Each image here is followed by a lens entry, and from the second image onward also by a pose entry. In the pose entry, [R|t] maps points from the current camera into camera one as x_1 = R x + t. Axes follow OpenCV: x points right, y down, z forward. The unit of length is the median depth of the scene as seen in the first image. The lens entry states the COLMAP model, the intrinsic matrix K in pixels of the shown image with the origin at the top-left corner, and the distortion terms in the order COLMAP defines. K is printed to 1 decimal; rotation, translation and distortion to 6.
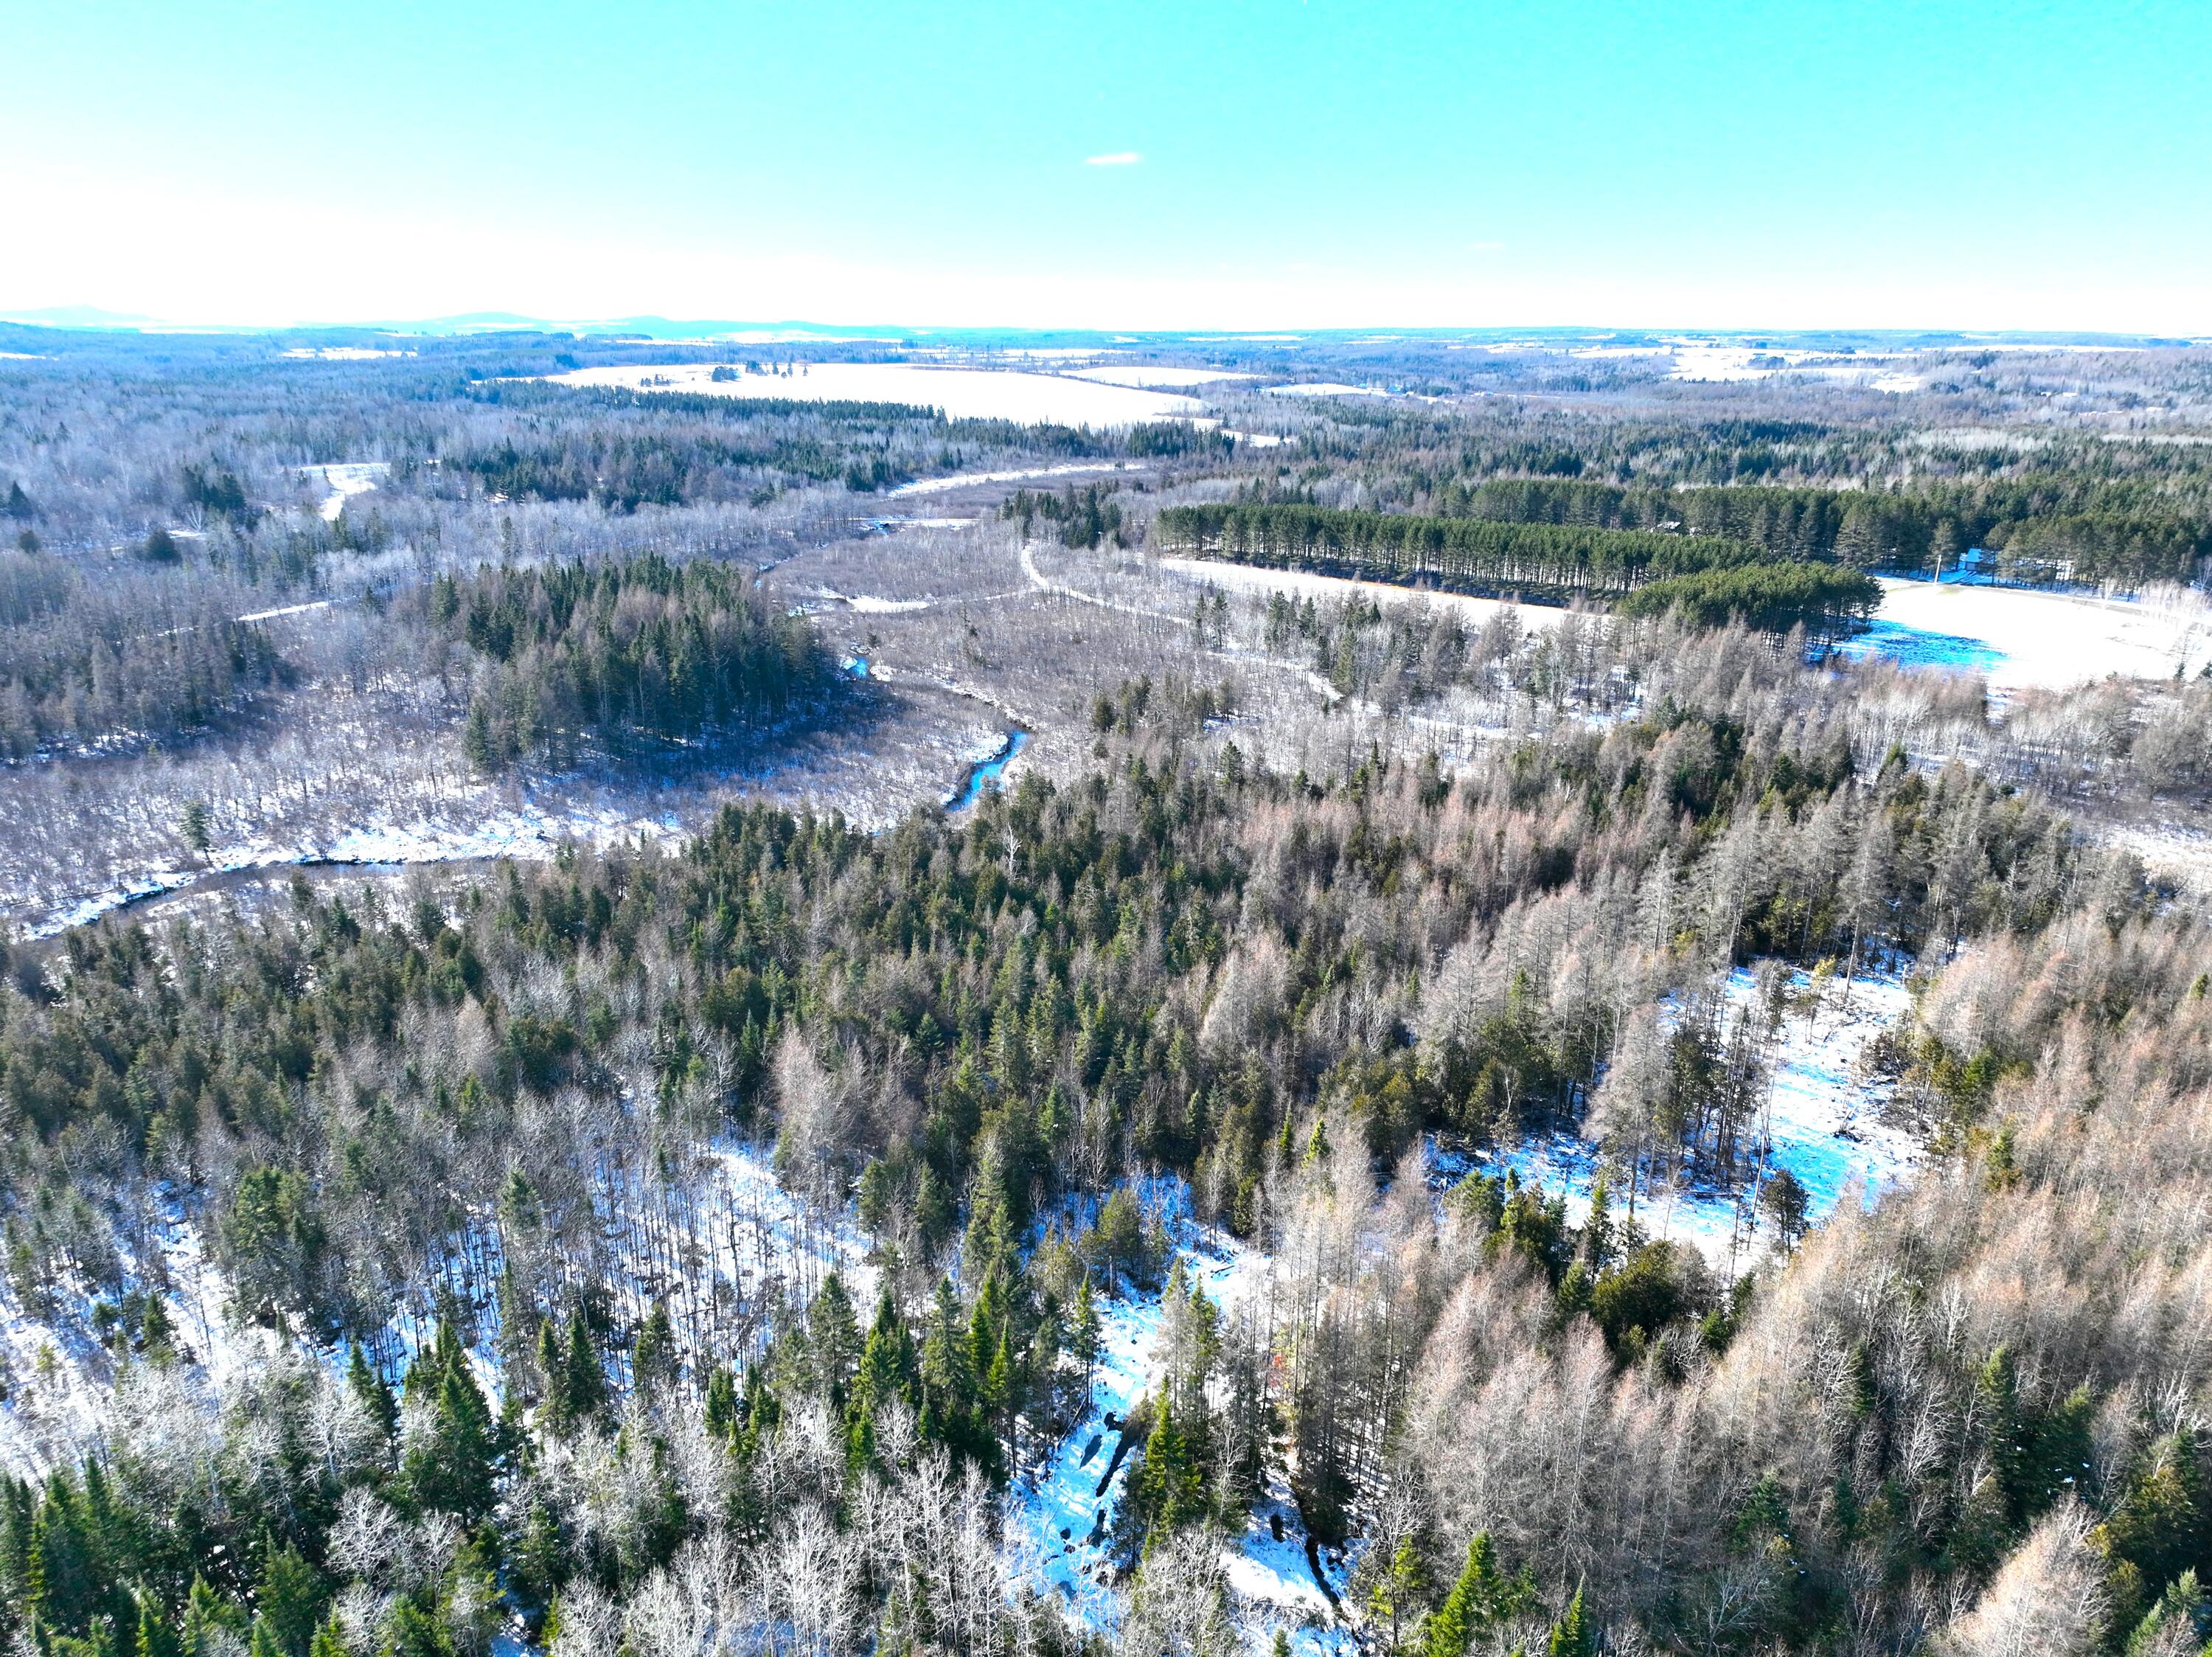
lens RADIAL K [[1551.0, 0, 1106.0], [0, 1551.0, 828.5], [0, 0, 1]] dist [-0.001576, 0.019597]
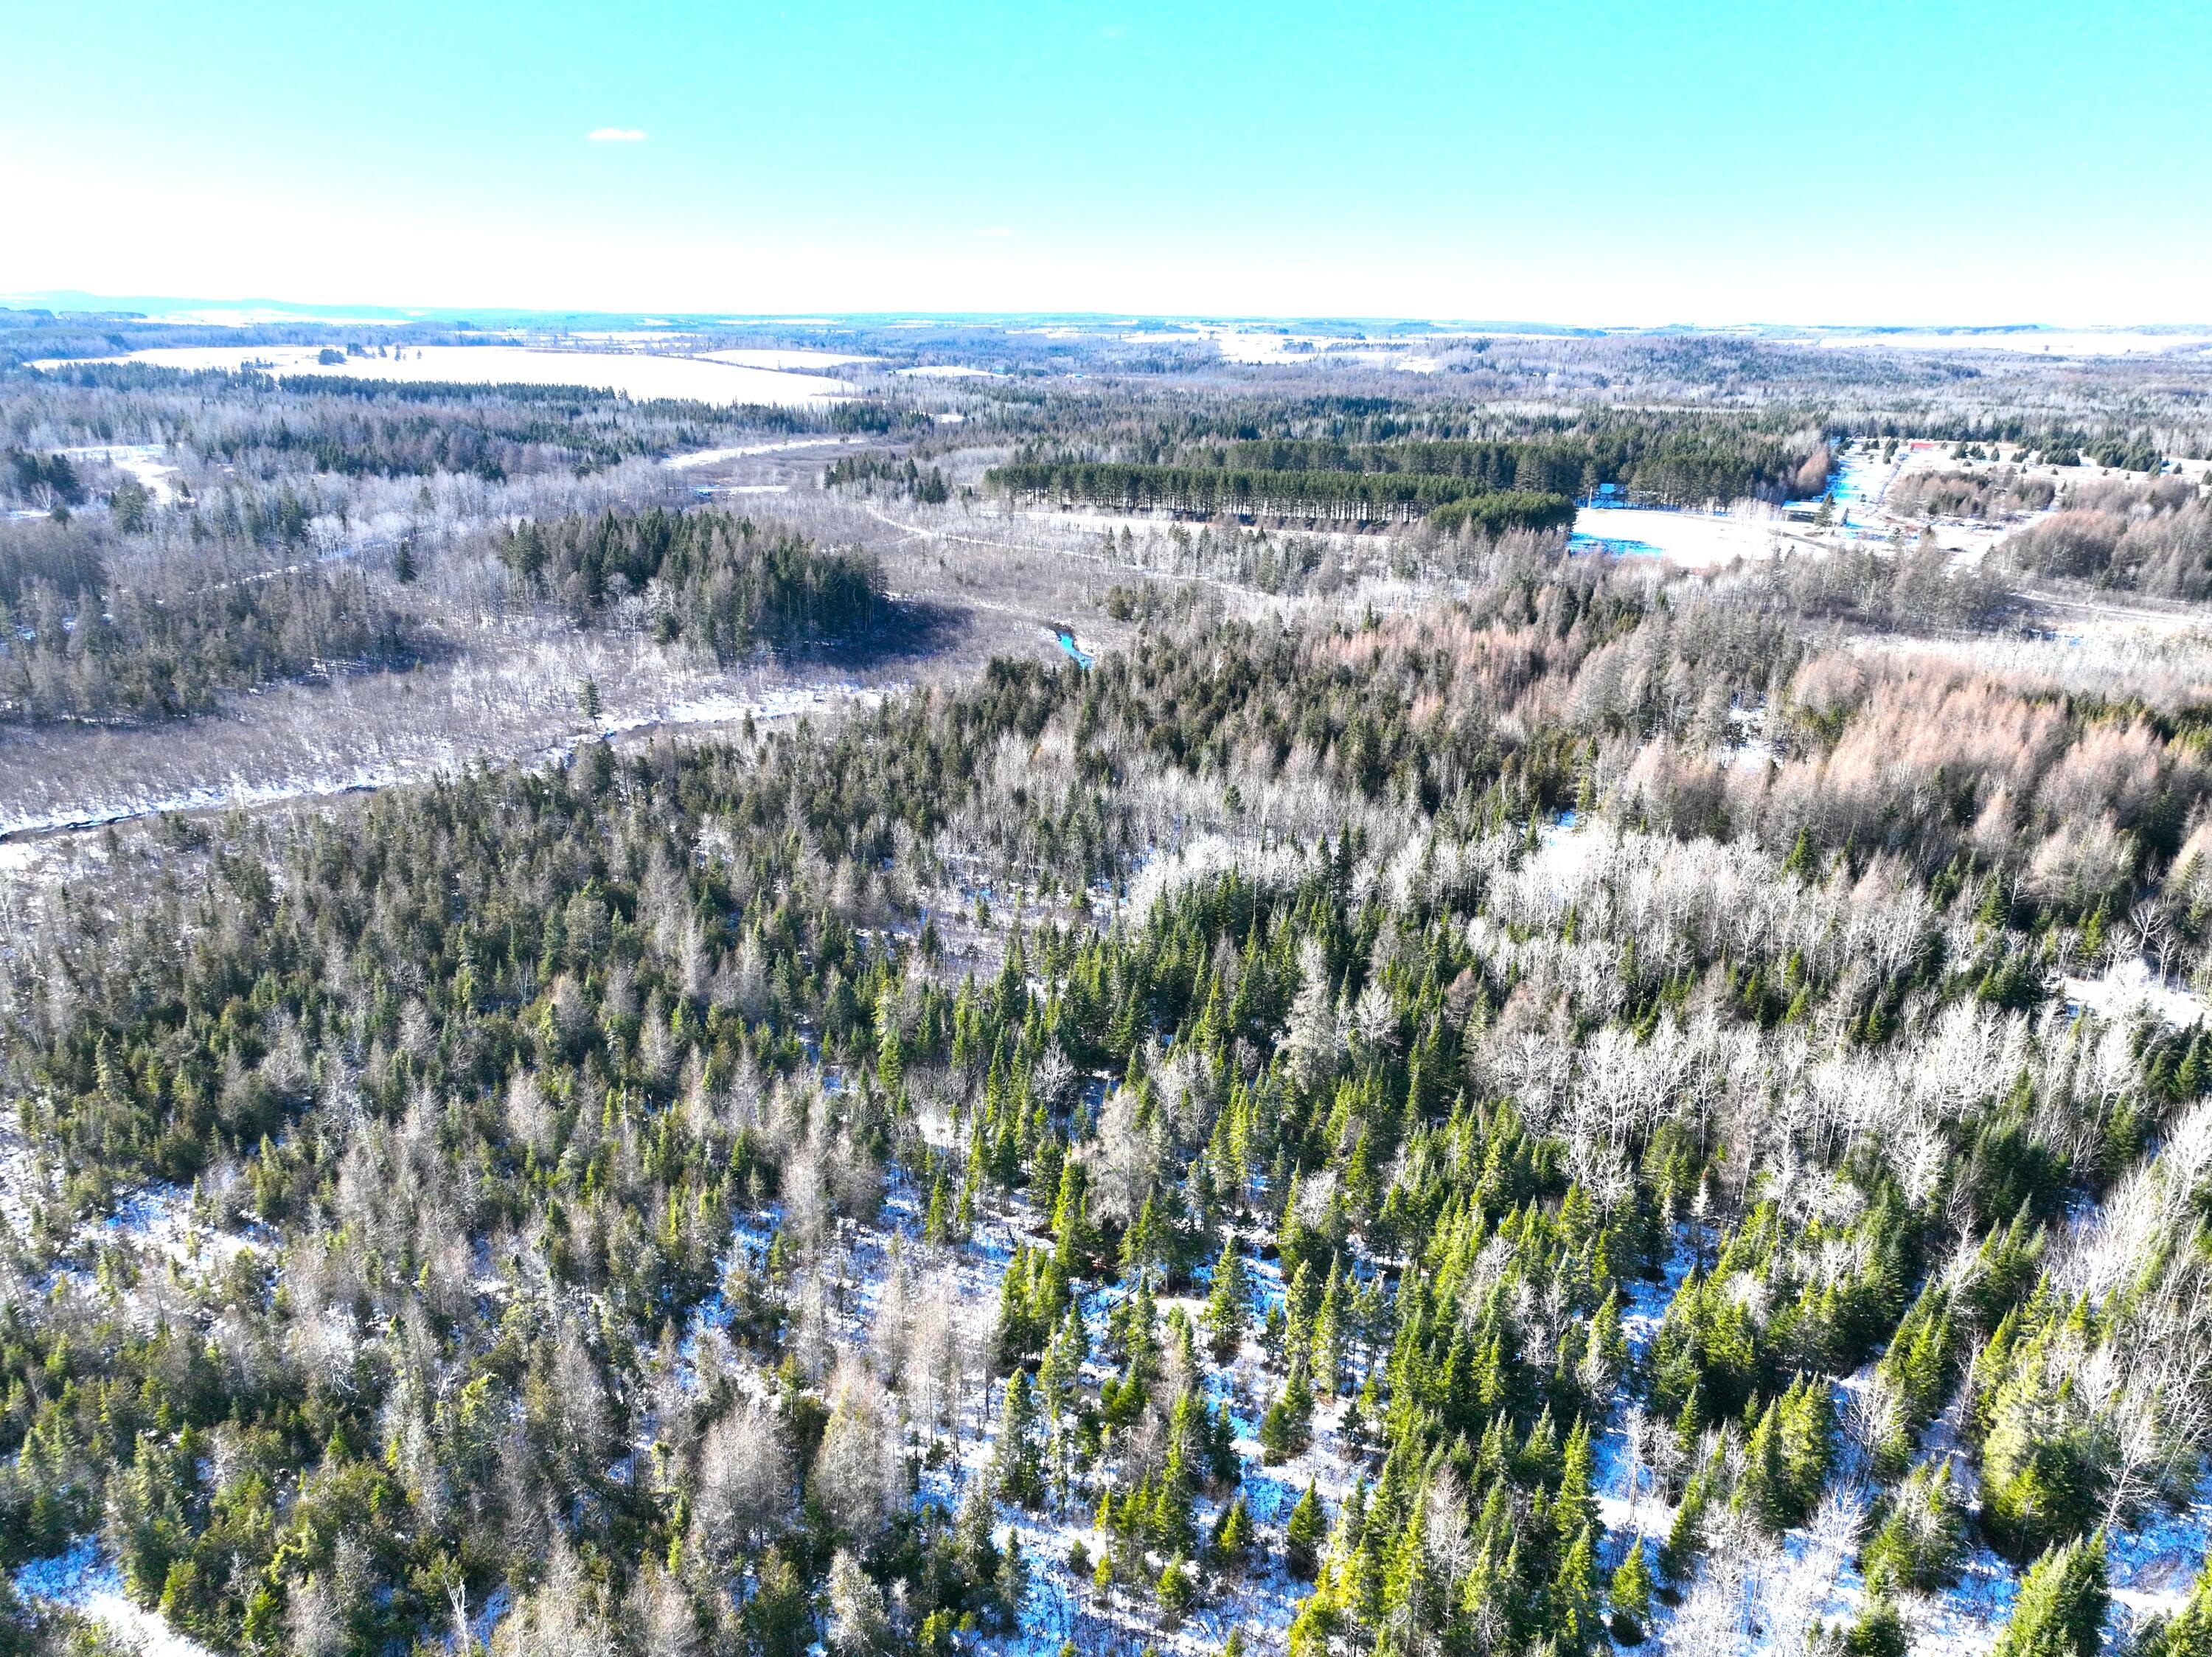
lens RADIAL K [[1551.0, 0, 1106.0], [0, 1551.0, 828.5], [0, 0, 1]] dist [-0.001576, 0.019597]
pose [[0.955702, -0.086474, 0.281345, -0.079307], [0.083826, 0.996249, 0.021457, 0.016391], [-0.282145, 0.003077, 0.959367, -0.053528]]
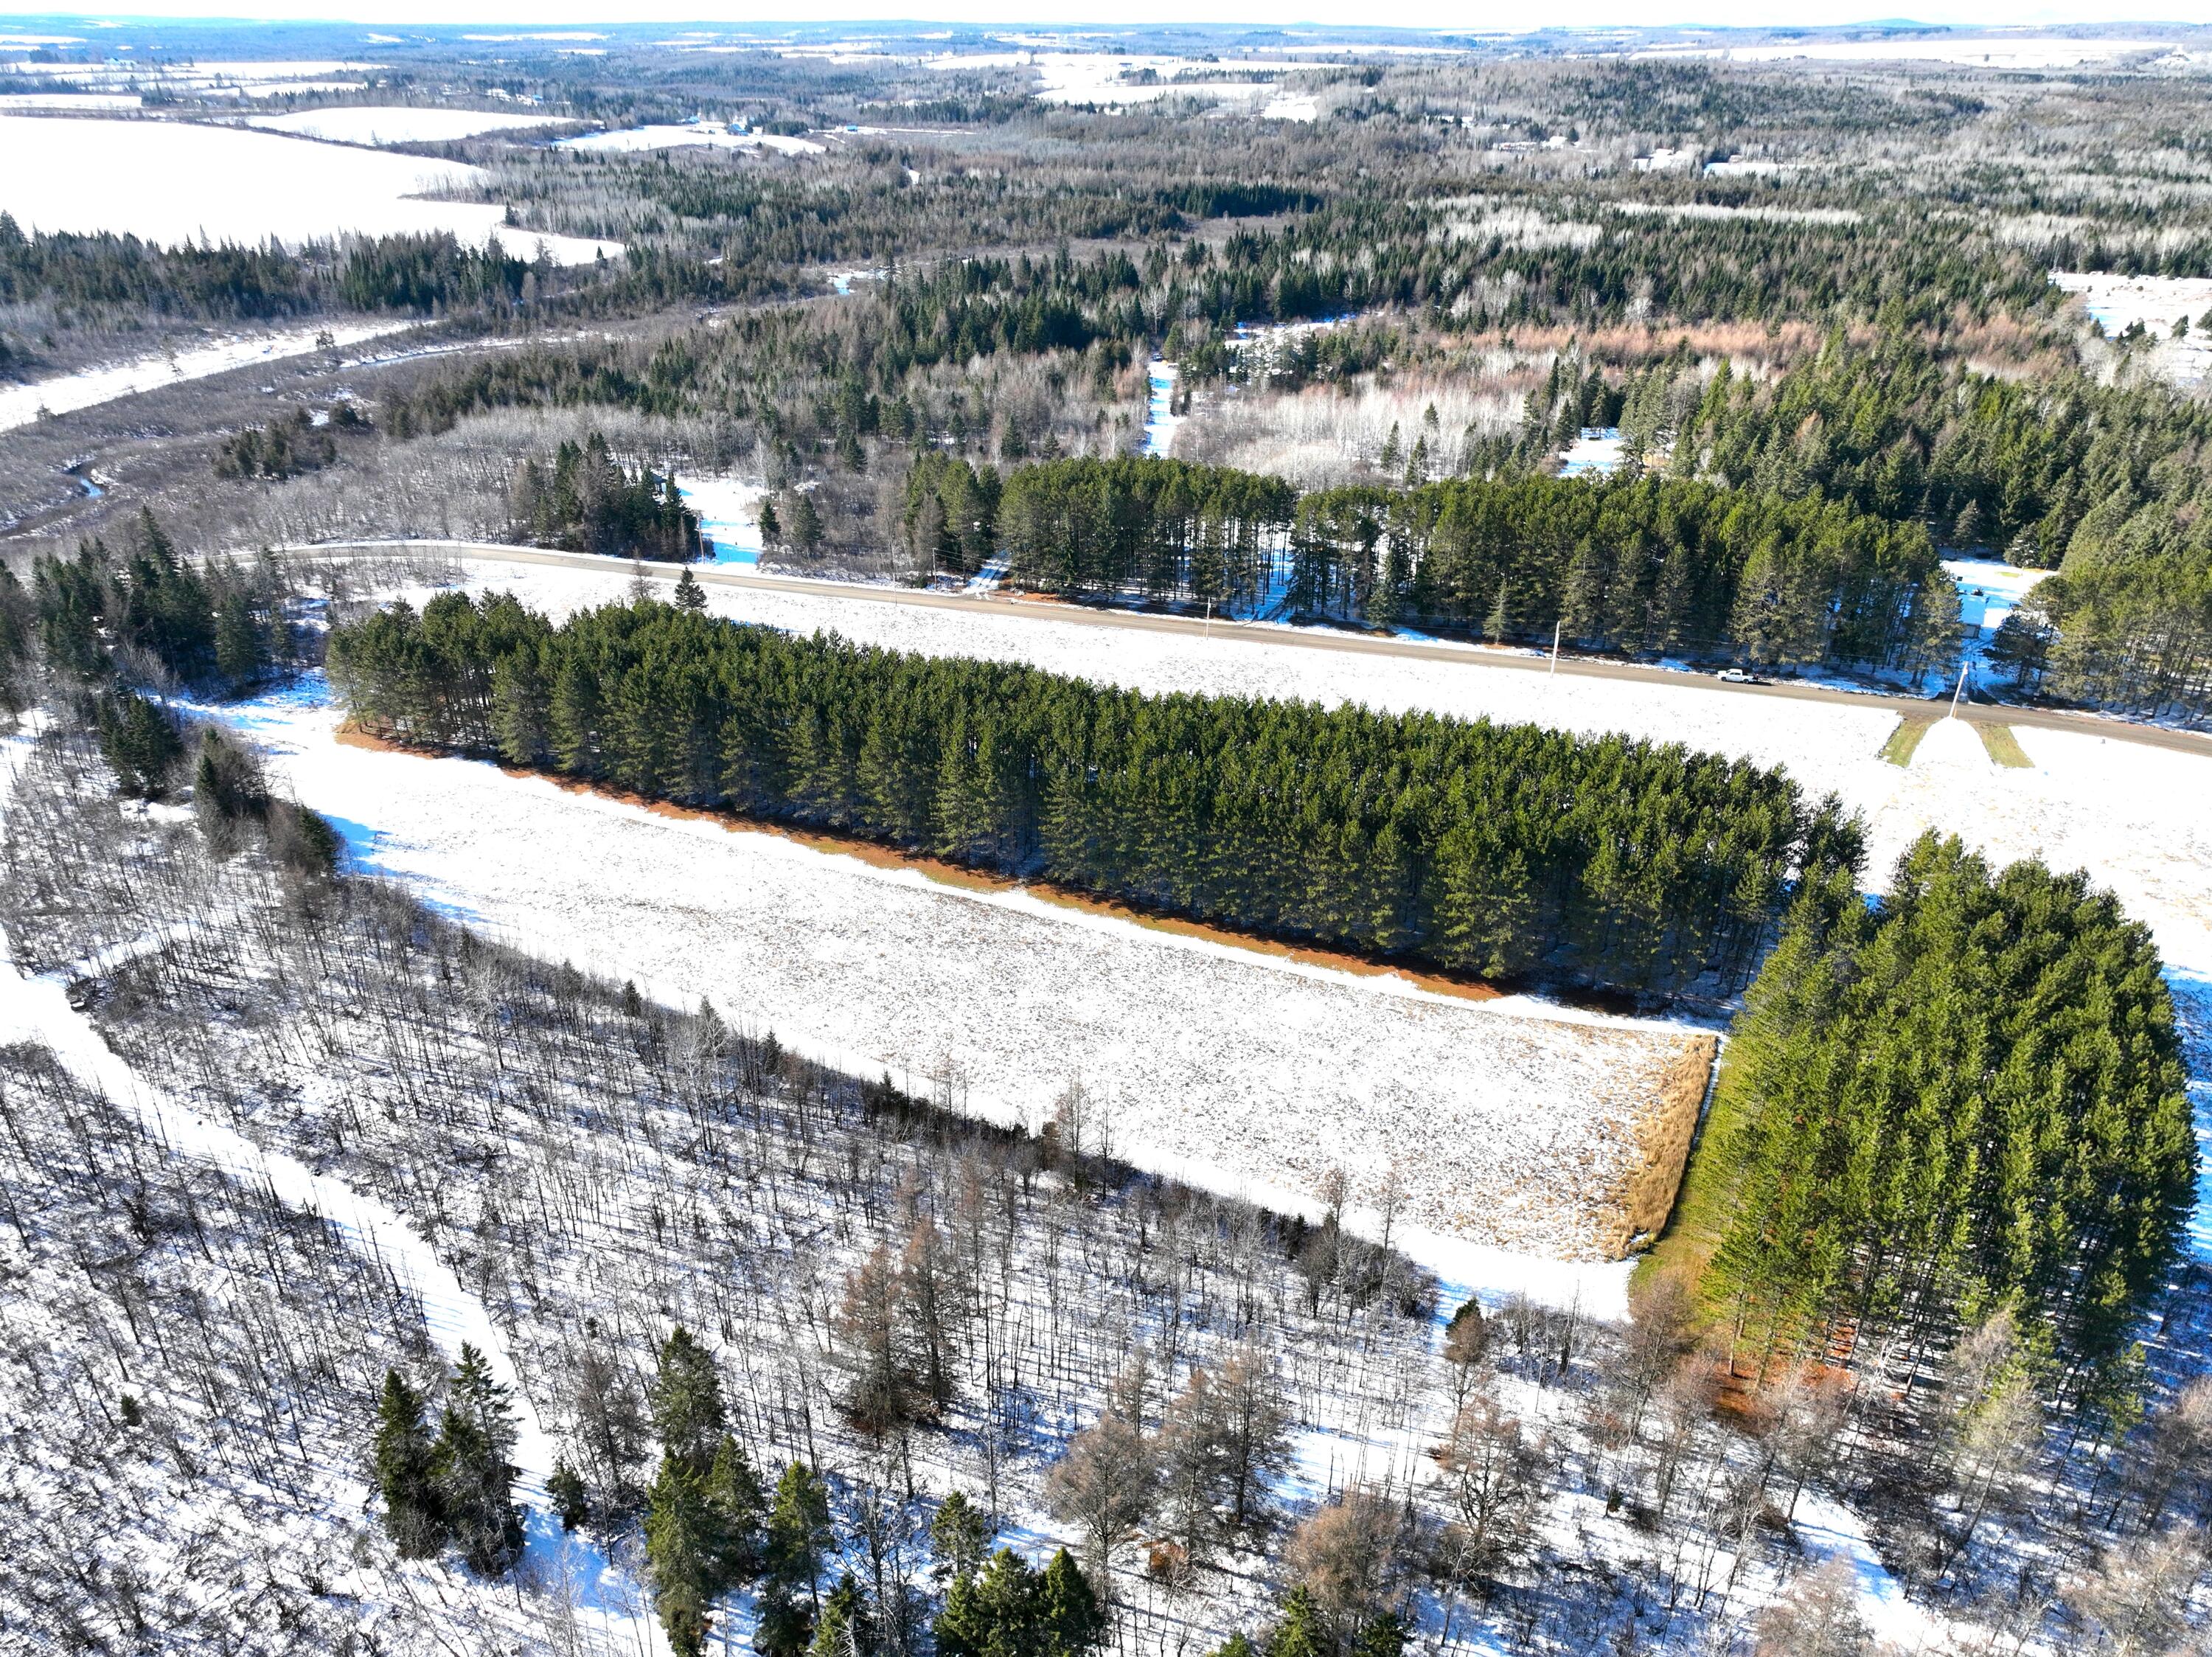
lens RADIAL K [[1551.0, 0, 1106.0], [0, 1551.0, 828.5], [0, 0, 1]] dist [-0.001576, 0.019597]
pose [[0.921308, -0.182336, 0.343432, 0.024886], [0.121878, 0.974143, 0.190239, -0.069675], [-0.369240, -0.133412, 0.919708, 0.171656]]
